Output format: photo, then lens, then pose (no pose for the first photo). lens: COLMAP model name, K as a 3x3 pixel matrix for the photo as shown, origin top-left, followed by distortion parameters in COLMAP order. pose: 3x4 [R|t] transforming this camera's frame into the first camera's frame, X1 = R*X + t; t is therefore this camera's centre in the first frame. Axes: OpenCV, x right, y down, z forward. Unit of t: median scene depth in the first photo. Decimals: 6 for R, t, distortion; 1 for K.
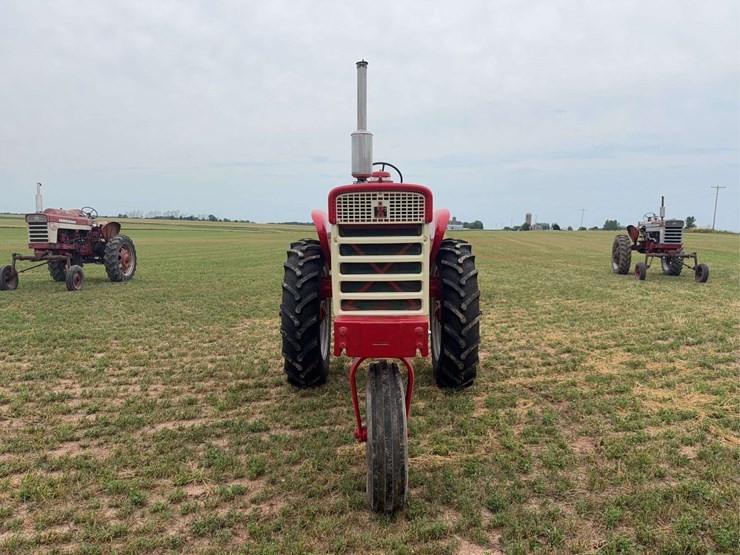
lens RADIAL K [[546.2, 0, 370.0], [0, 546.2, 277.5], [0, 0, 1]] dist [0.001732, -0.001270]
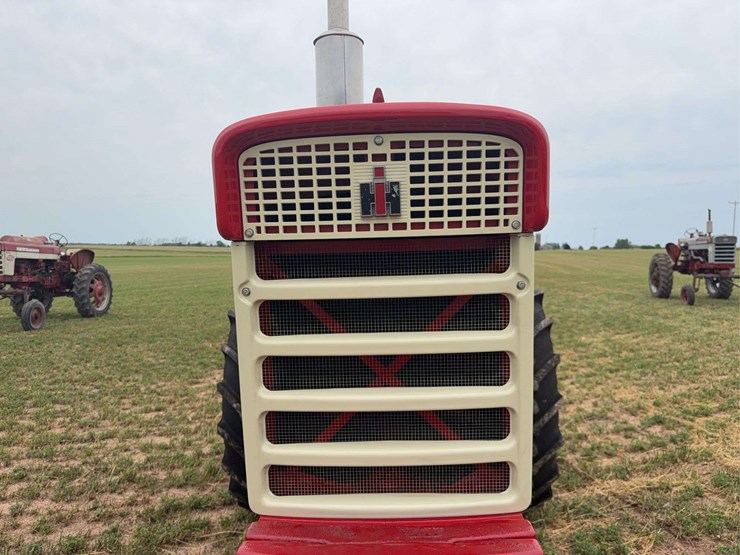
lens RADIAL K [[546.2, 0, 370.0], [0, 546.2, 277.5], [0, 0, 1]] dist [0.001732, -0.001270]
pose [[0.999740, -0.017274, -0.014892, 0.007826], [0.016629, 0.998962, -0.042403, -0.028424], [0.015609, 0.042144, 0.998990, 0.315191]]
